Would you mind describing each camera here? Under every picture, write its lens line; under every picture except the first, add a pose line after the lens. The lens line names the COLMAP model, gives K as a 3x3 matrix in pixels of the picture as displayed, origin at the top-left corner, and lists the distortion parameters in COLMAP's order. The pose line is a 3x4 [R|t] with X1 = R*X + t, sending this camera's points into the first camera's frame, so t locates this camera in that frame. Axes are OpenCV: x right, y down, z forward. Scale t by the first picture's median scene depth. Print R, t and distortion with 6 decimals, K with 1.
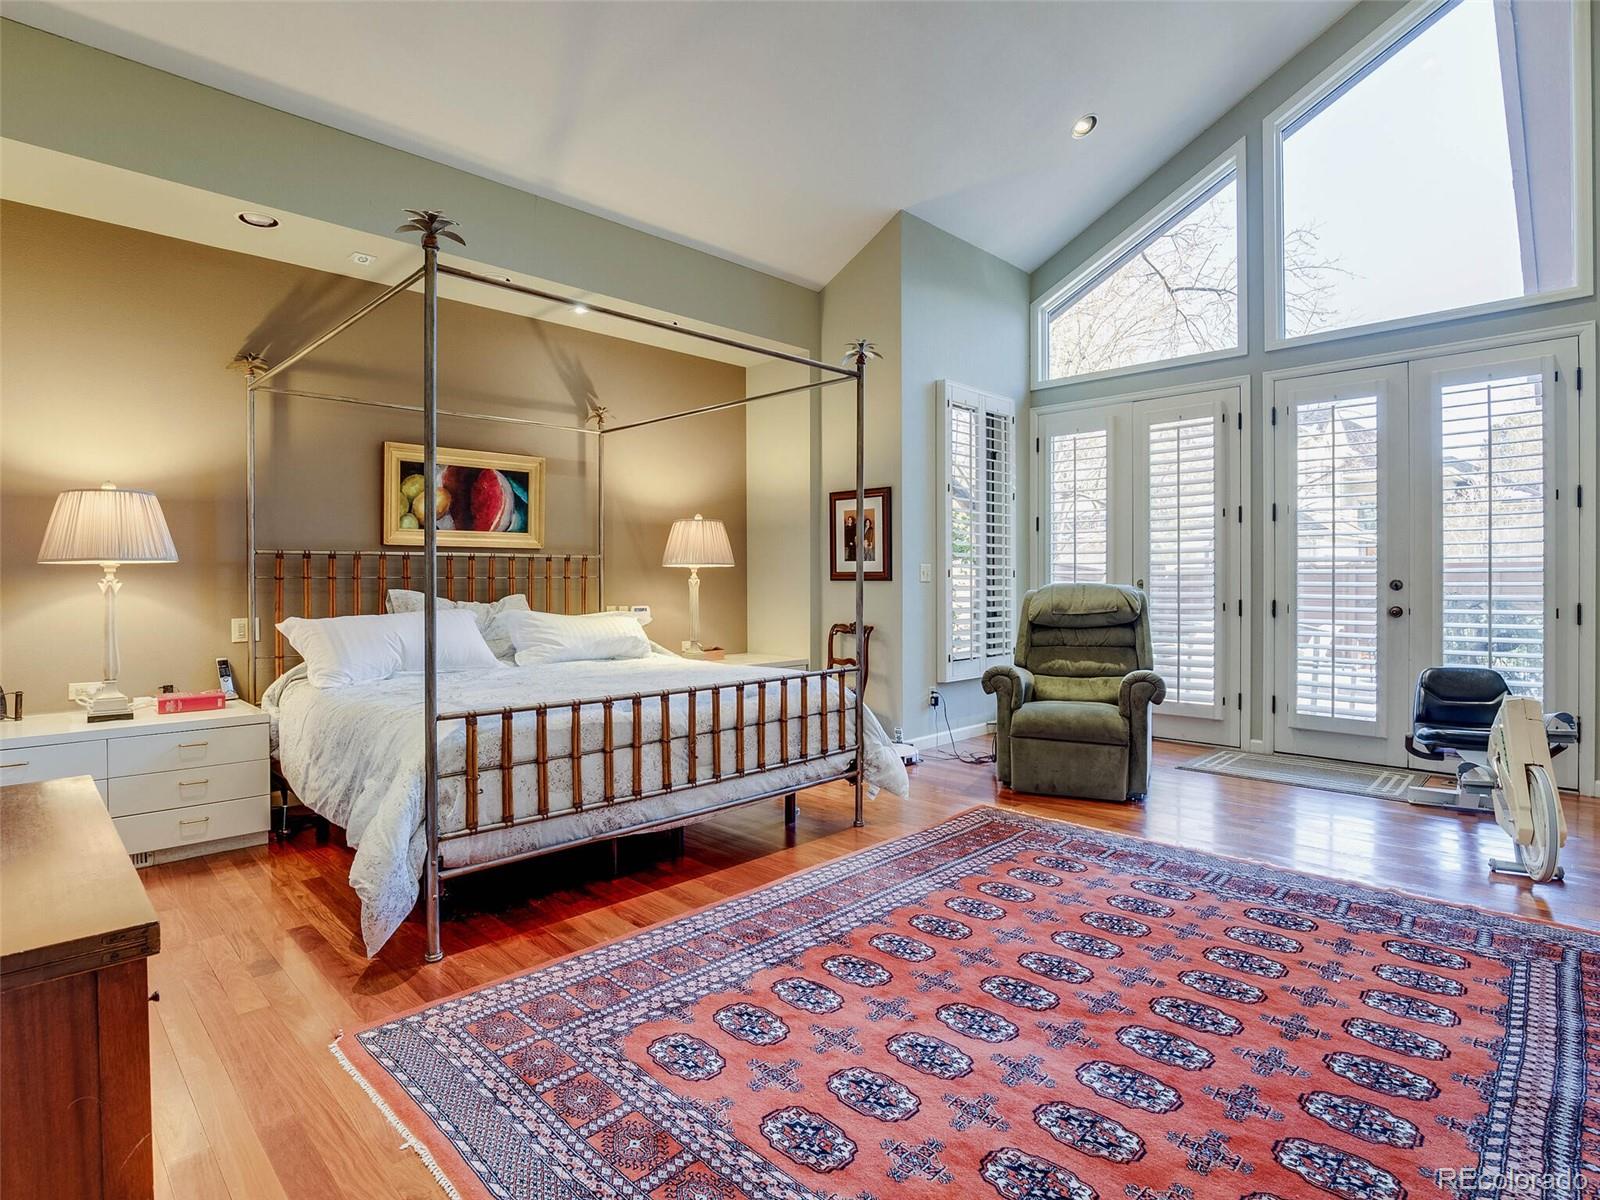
lens RADIAL K [[828.0, 0, 789.3], [0, 828.0, 587.7], [0, 0, 1]] dist [-0.038057, 0.008624]
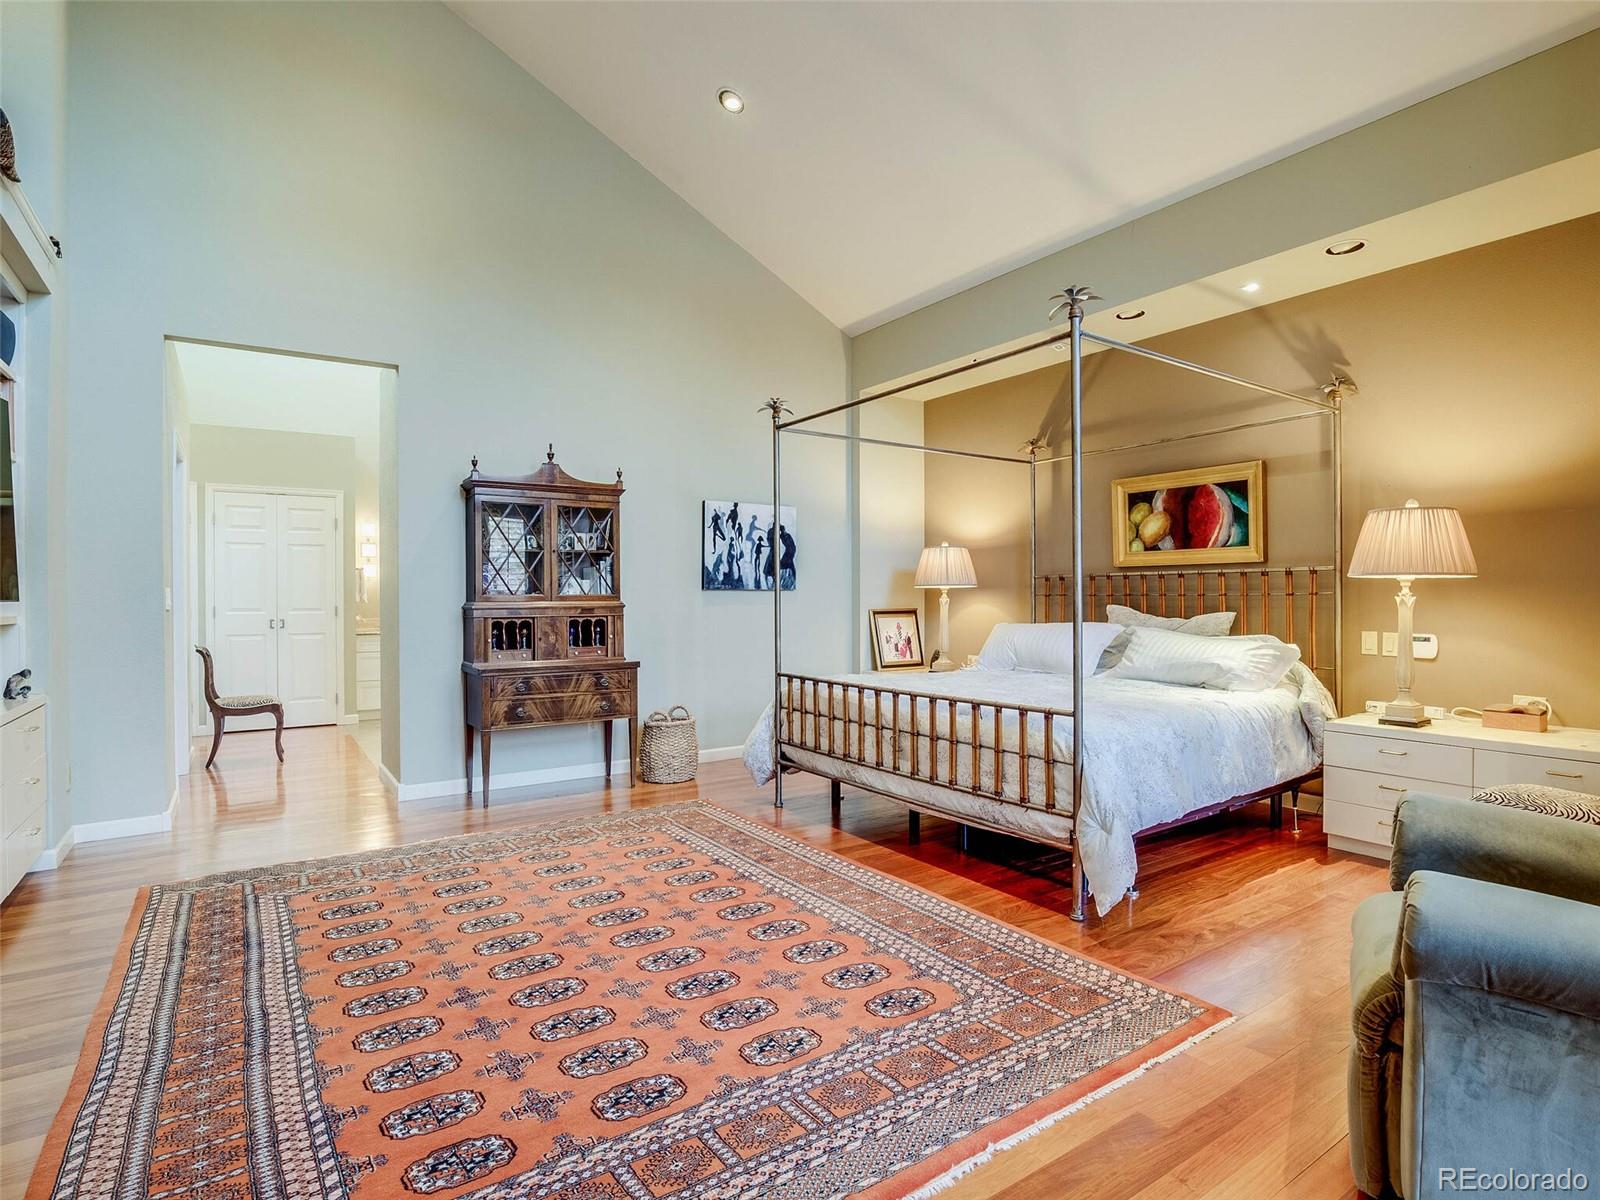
lens RADIAL K [[828.0, 0, 789.3], [0, 828.0, 599.1], [0, 0, 1]] dist [-0.038057, 0.008624]
pose [[-0.185148, 0.004400, -0.982701, 1.098792], [-0.006289, 0.999964, 0.005662, -0.014523], [0.982691, 0.007228, -0.185114, 1.093411]]
